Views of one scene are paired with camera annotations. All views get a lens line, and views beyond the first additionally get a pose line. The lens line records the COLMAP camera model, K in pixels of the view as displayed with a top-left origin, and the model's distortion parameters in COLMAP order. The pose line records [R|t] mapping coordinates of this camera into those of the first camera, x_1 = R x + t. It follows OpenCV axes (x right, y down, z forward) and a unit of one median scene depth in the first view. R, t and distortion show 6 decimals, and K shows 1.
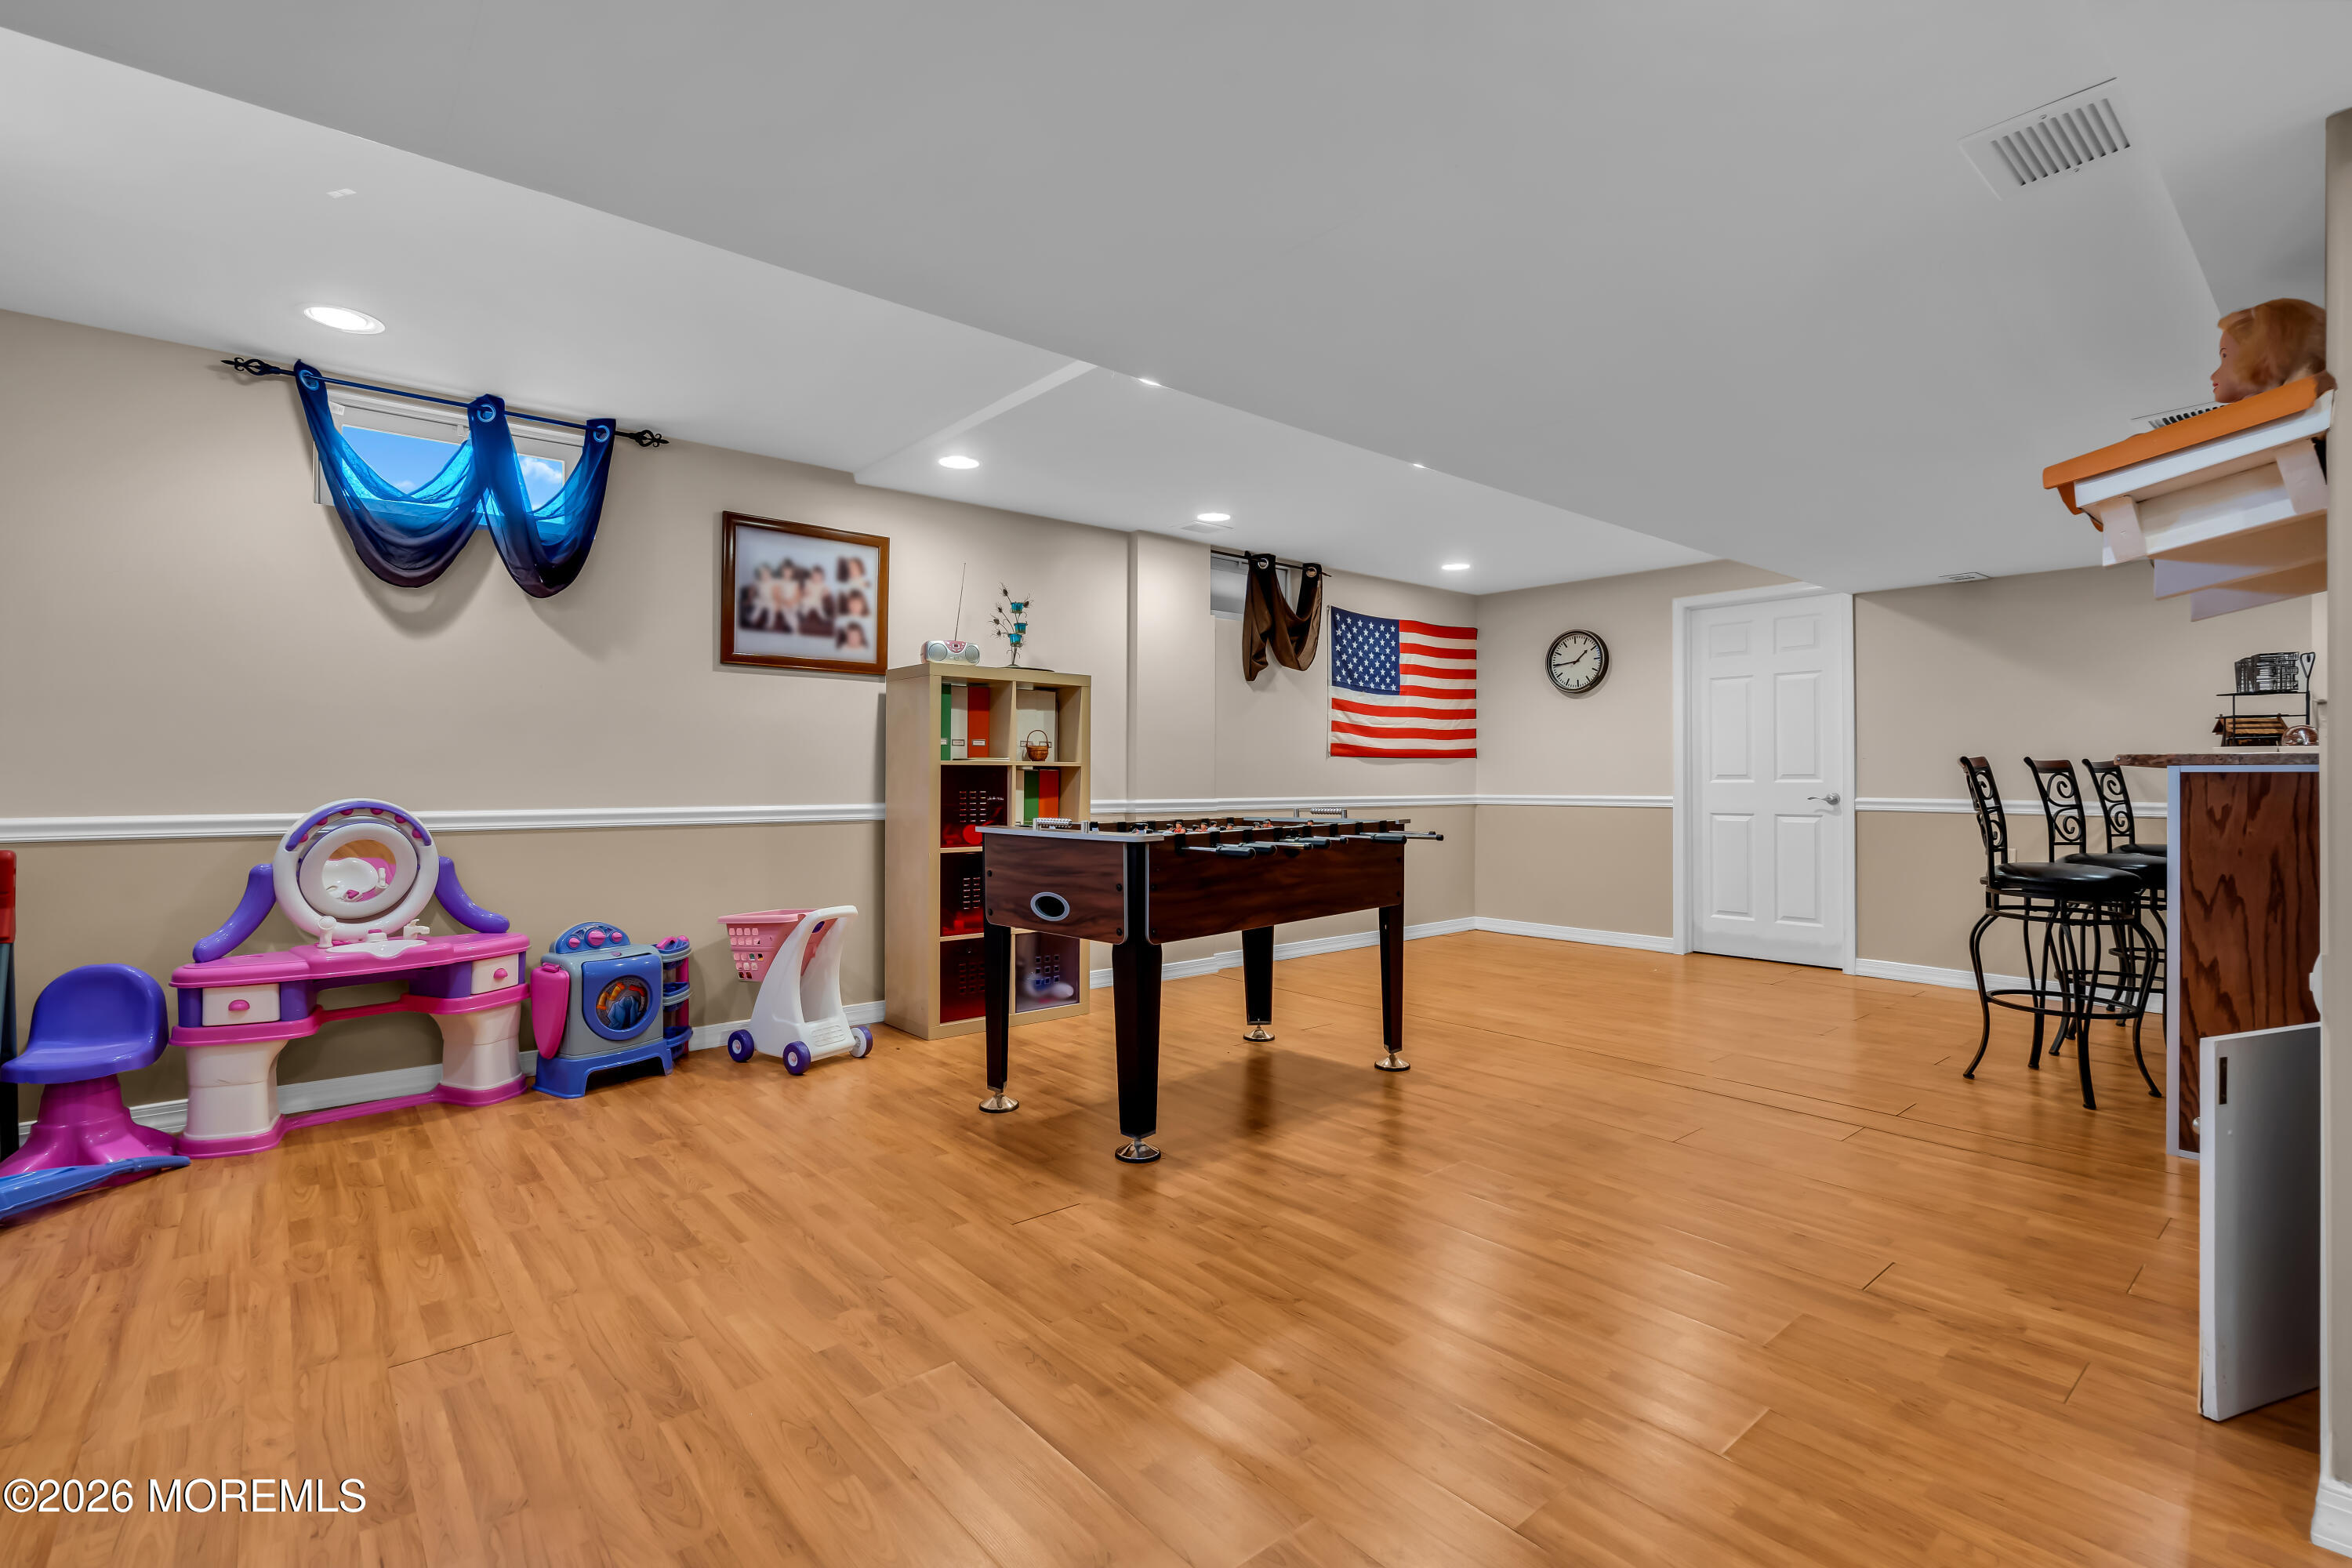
lens RADIAL K [[1038.1, 0, 1102.5], [0, 1038.1, 780.2], [0, 0, 1]] dist [0.000312, 0.000200]
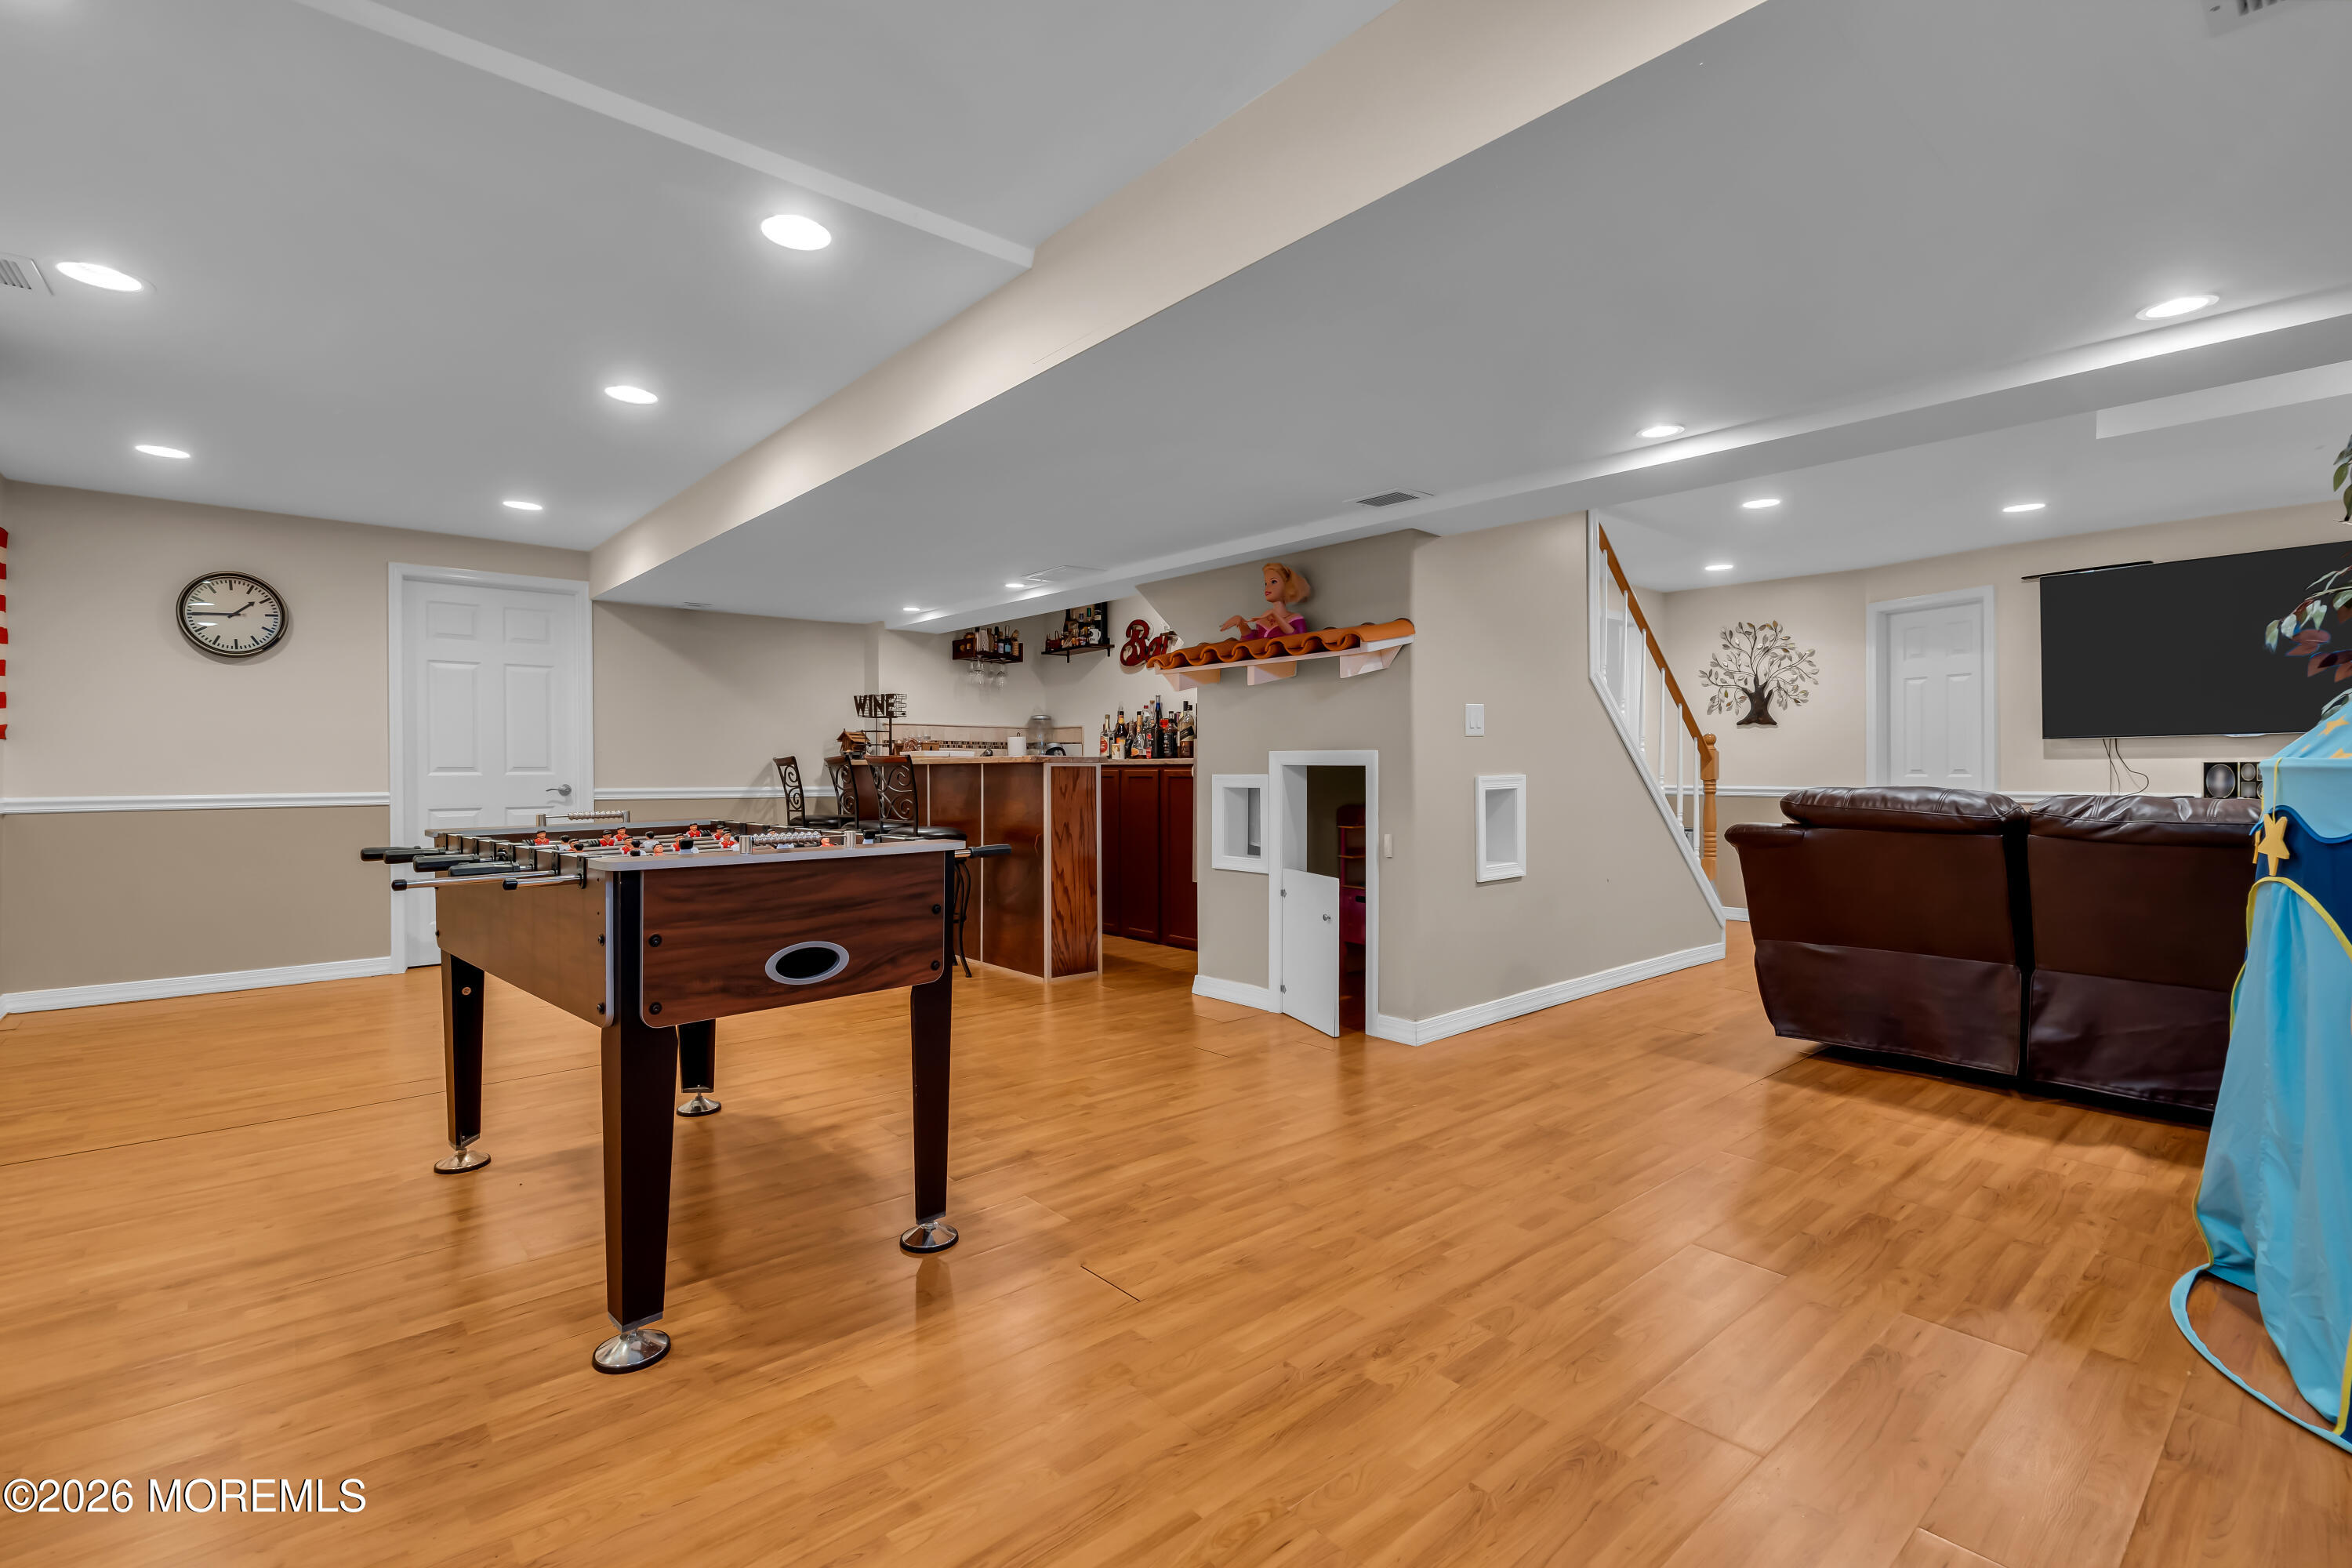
lens RADIAL K [[1084.1, 0, 1168.3], [0, 1084.1, 768.1], [0, 0, 1]] dist [0.000783, 0.000467]
pose [[-0.037377, 0.001252, 0.999300, -0.716563], [0.003198, 0.999994, -0.001133, -0.002093], [-0.999296, 0.003153, -0.037381, 0.747902]]
